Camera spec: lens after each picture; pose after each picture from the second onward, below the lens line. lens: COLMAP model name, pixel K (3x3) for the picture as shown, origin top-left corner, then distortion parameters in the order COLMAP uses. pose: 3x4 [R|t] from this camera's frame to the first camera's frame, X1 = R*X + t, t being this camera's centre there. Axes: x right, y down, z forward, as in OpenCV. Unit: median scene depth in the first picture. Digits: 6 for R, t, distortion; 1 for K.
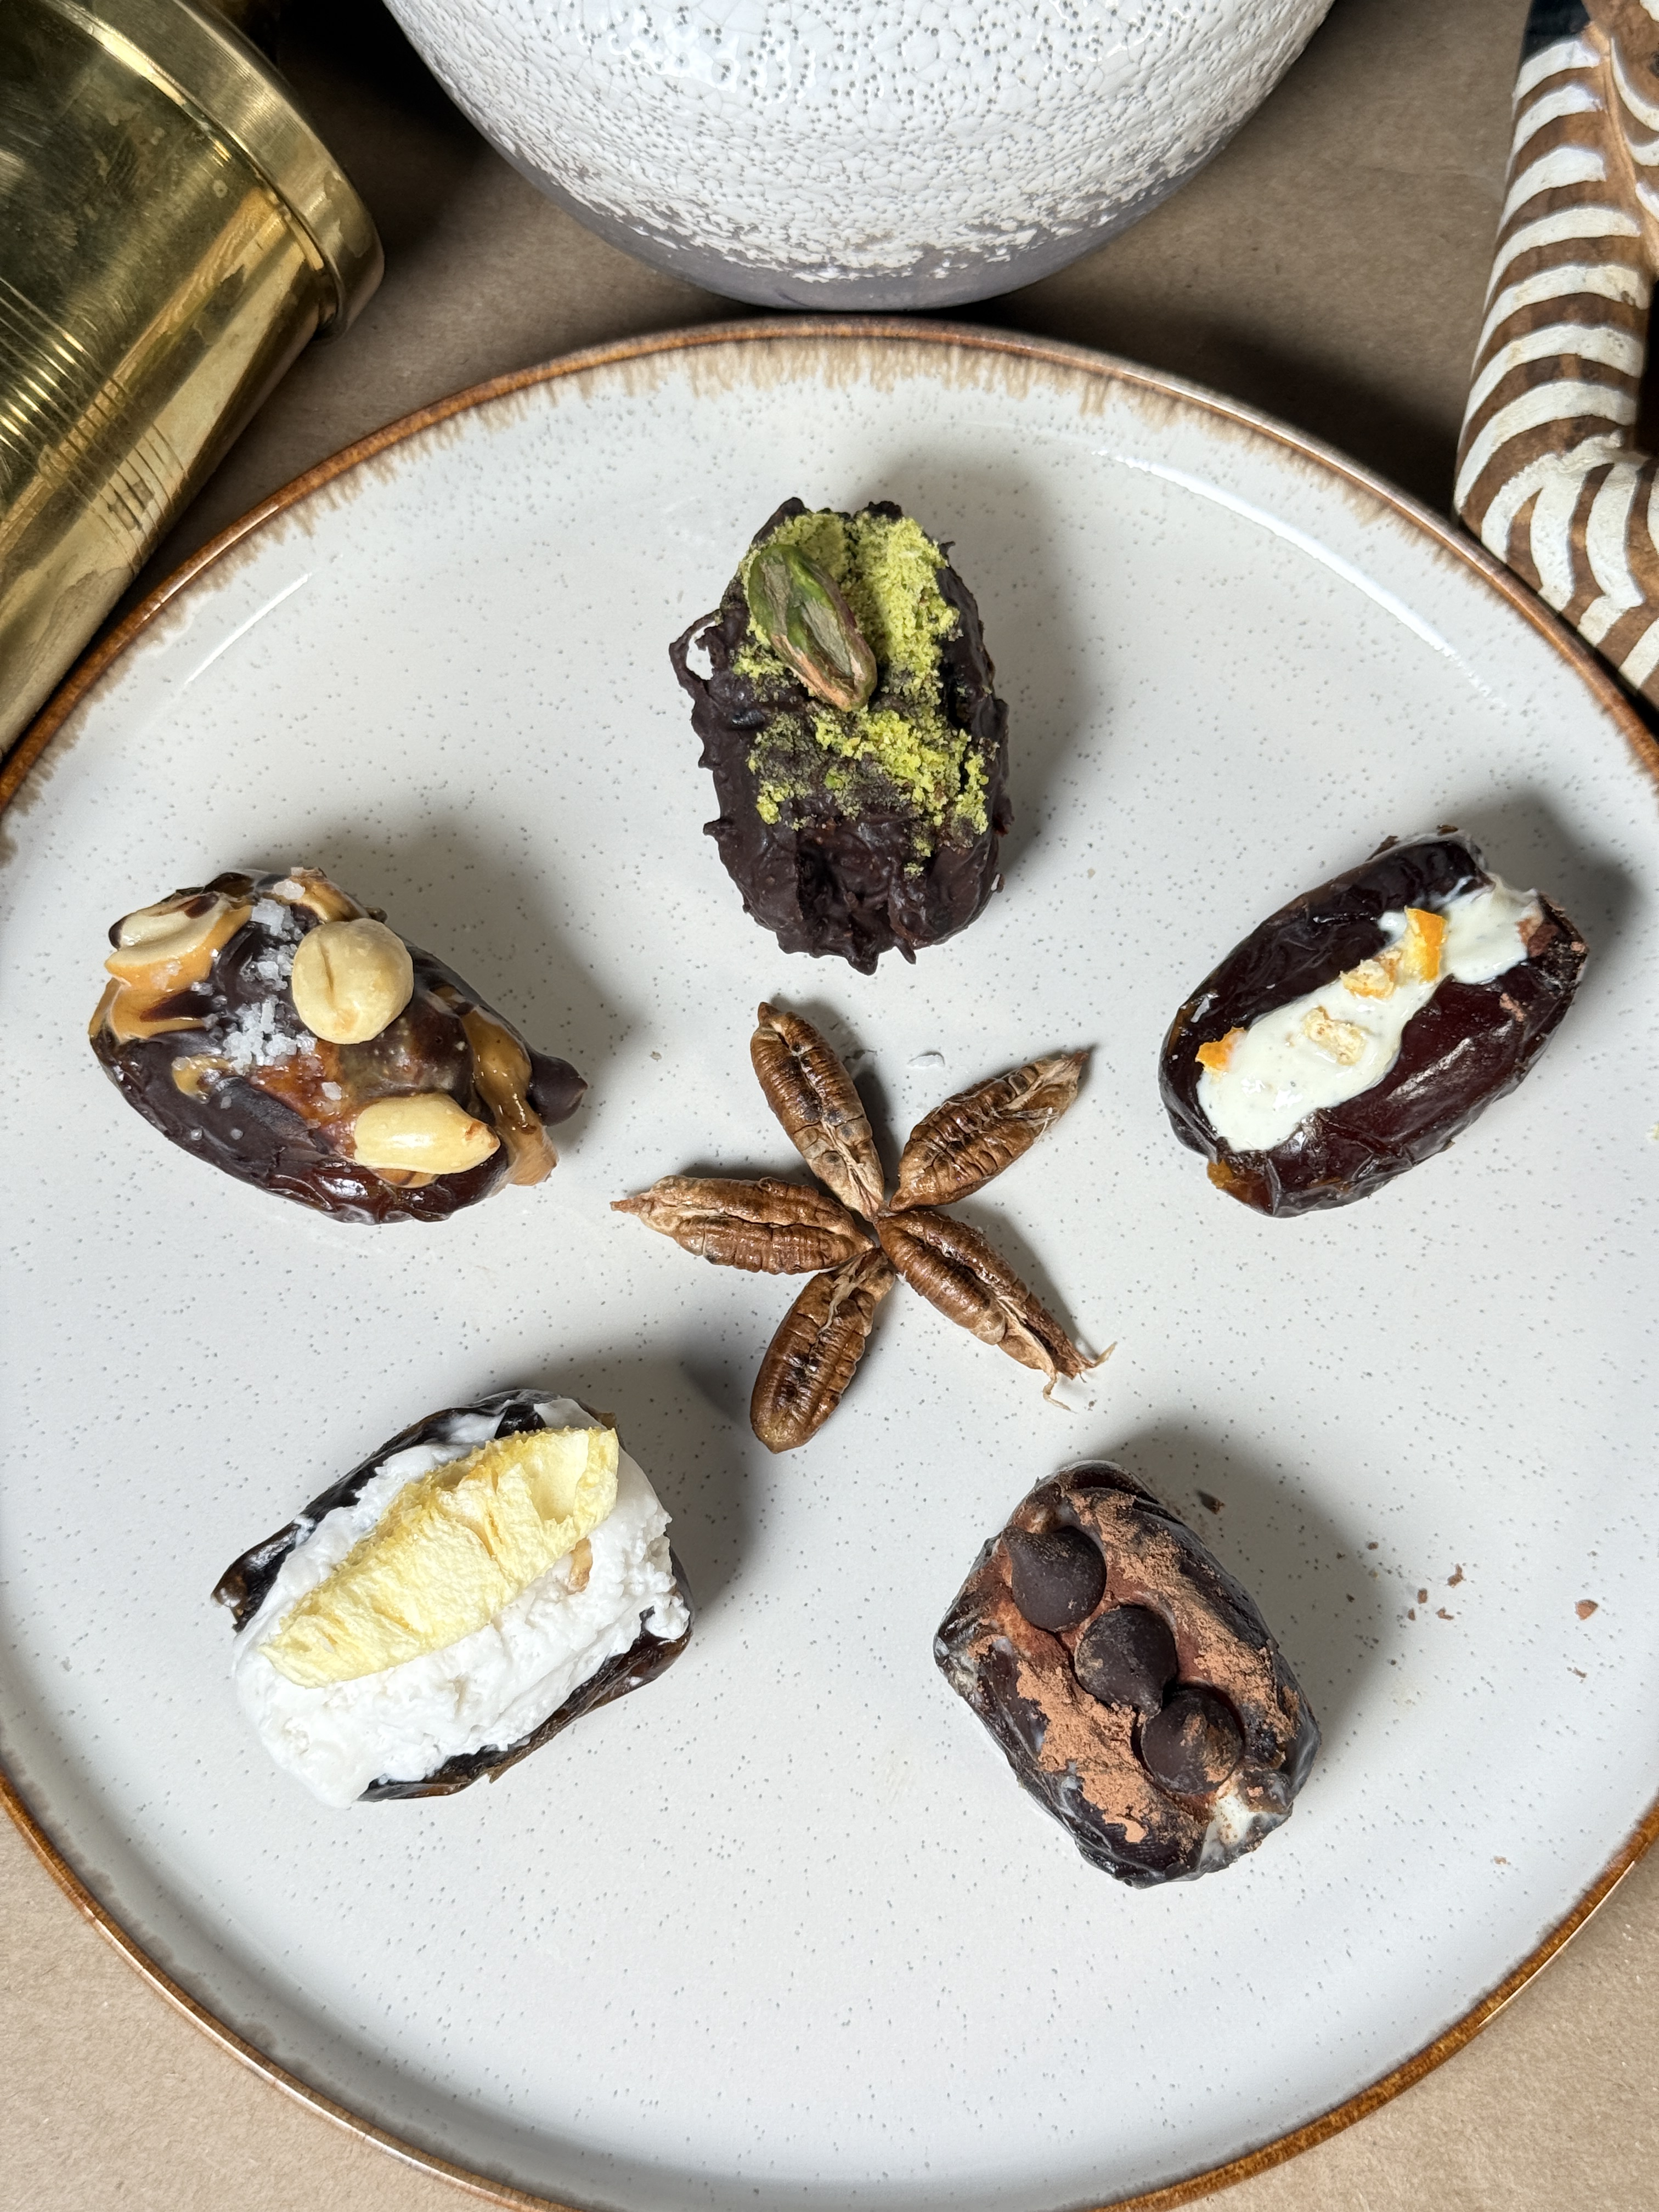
lens RADIAL K [[3116.9, 0, 829.5], [0, 3116.9, 1106.0], [0, 0, 1]] dist [0.129607, -0.172093]
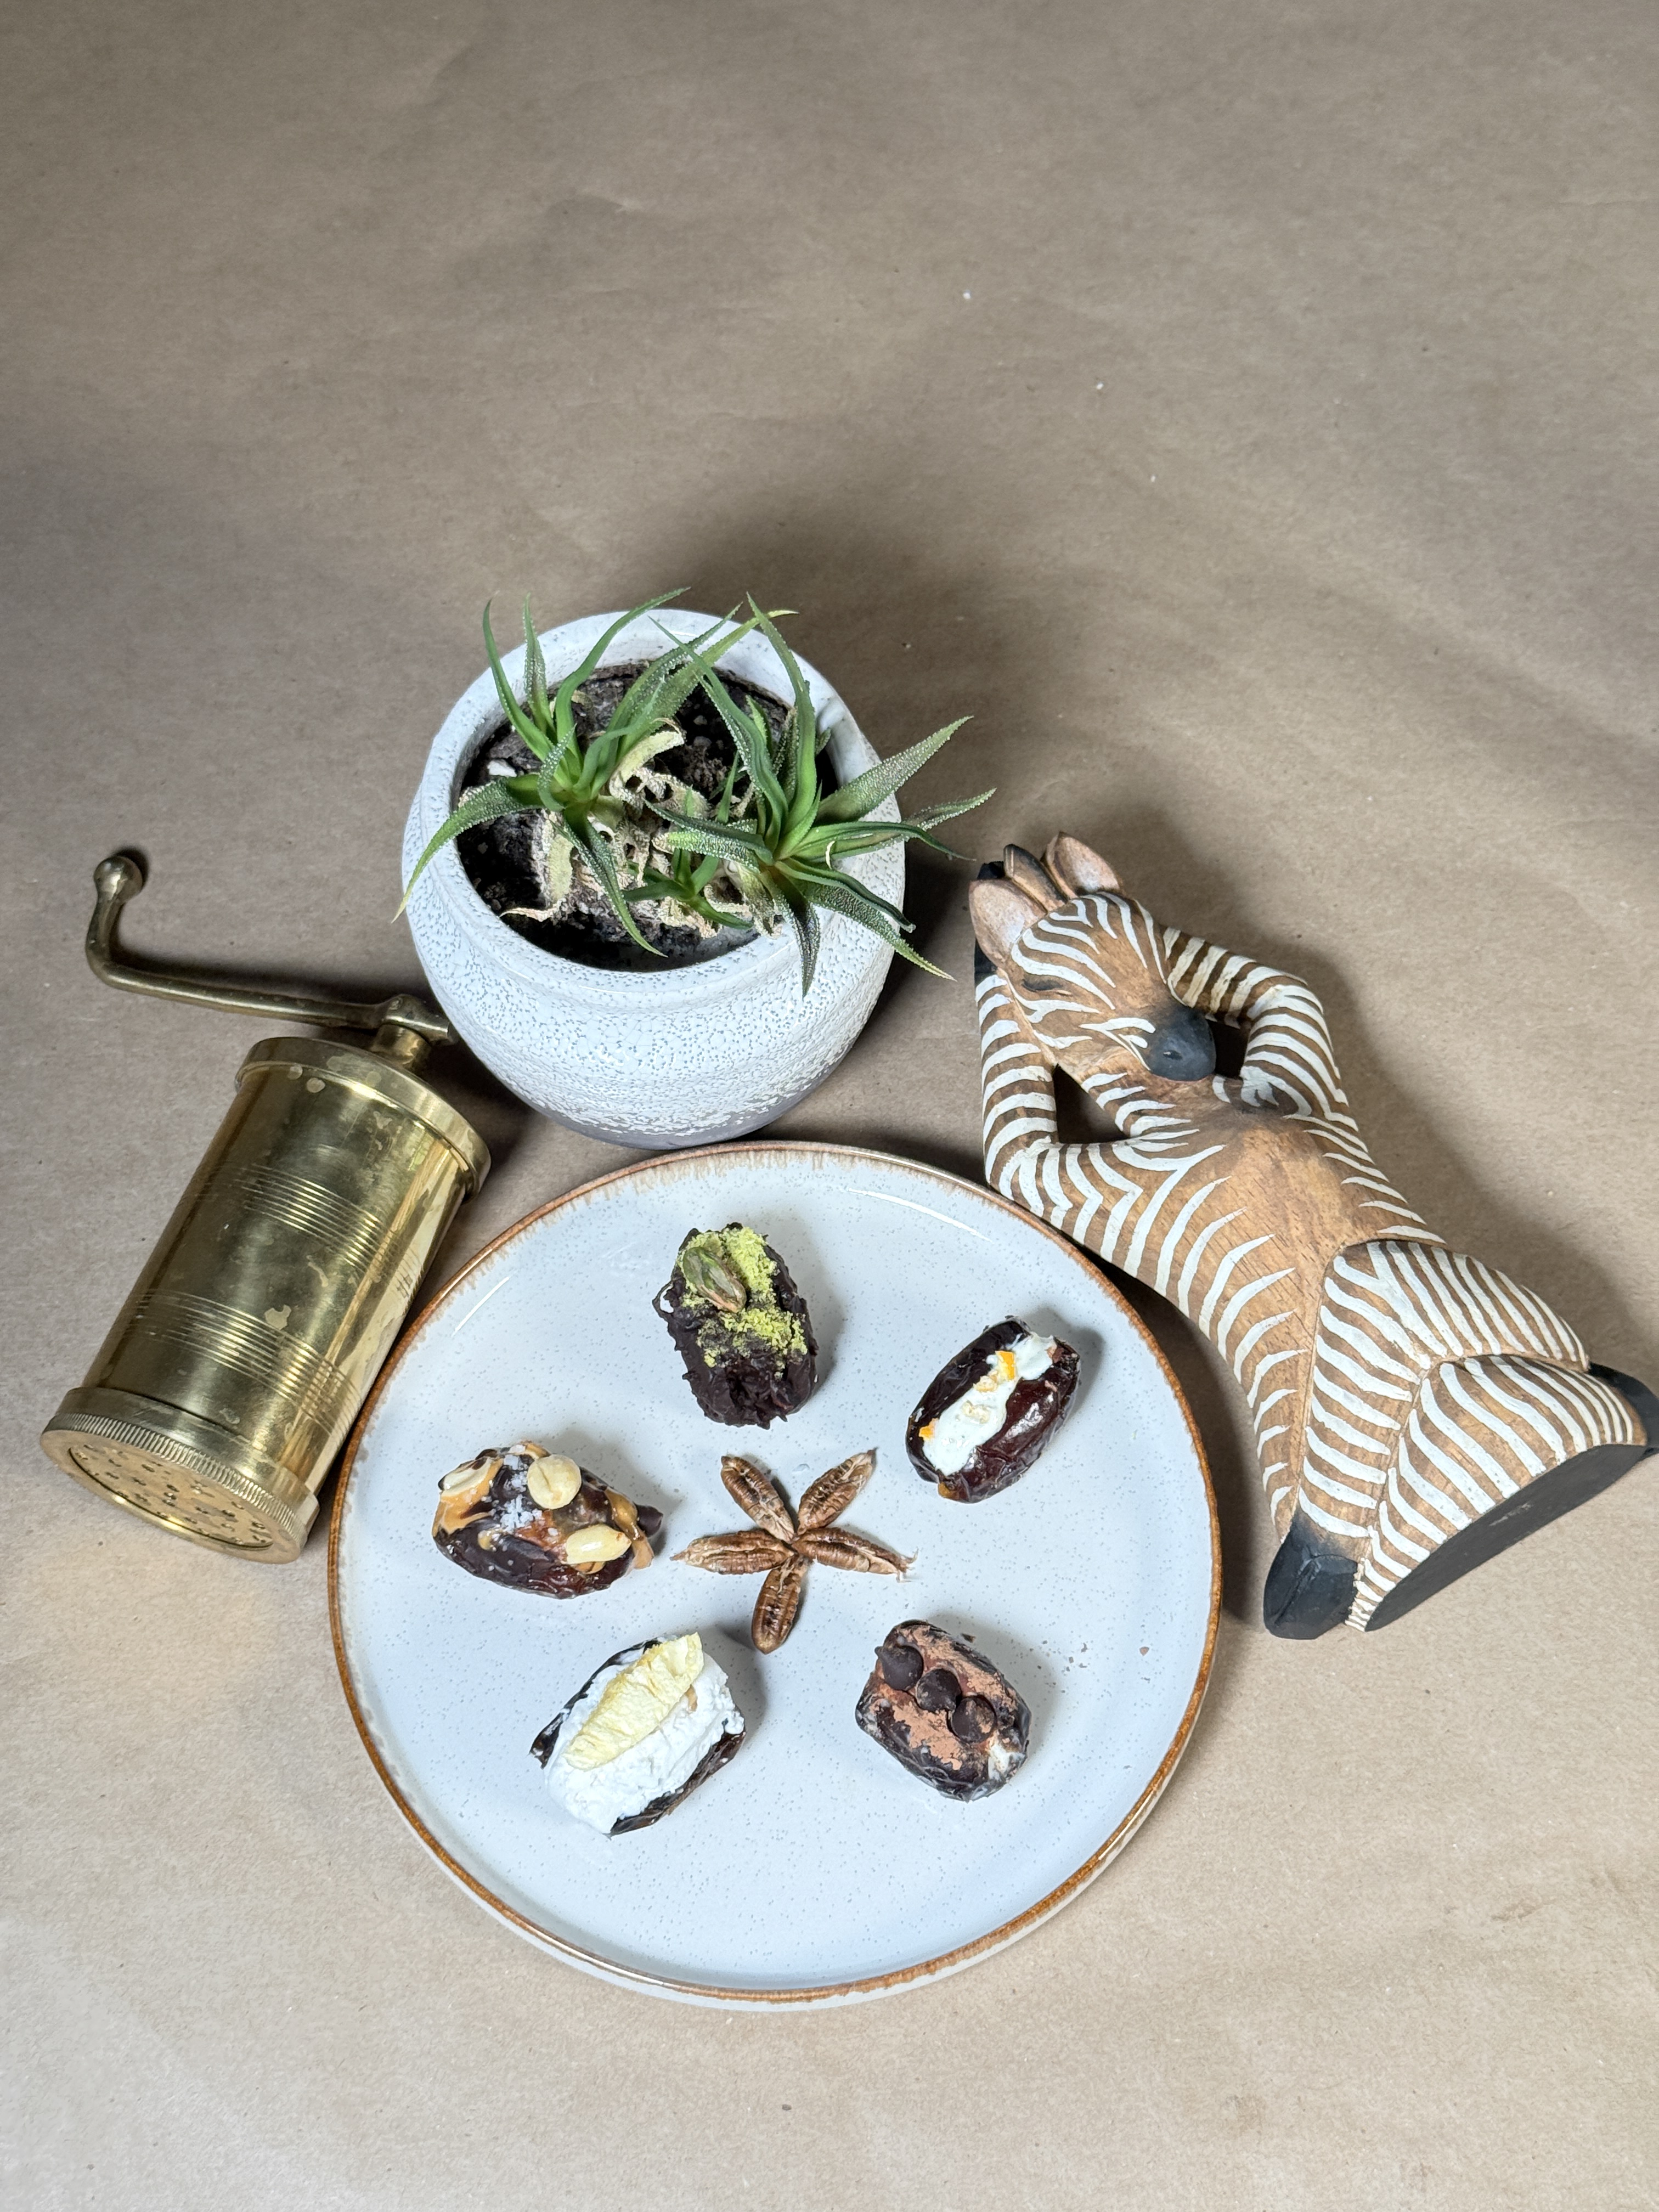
lens RADIAL K [[1940.3, 0, 829.5], [0, 1940.3, 1106.0], [0, 0, 1]] dist [-0.051978, -0.004362]
pose [[0.979634, -0.179545, 0.089896, -0.027074], [0.196605, 0.948662, -0.247764, 0.090829], [-0.040796, 0.260391, 0.964641, -0.387340]]
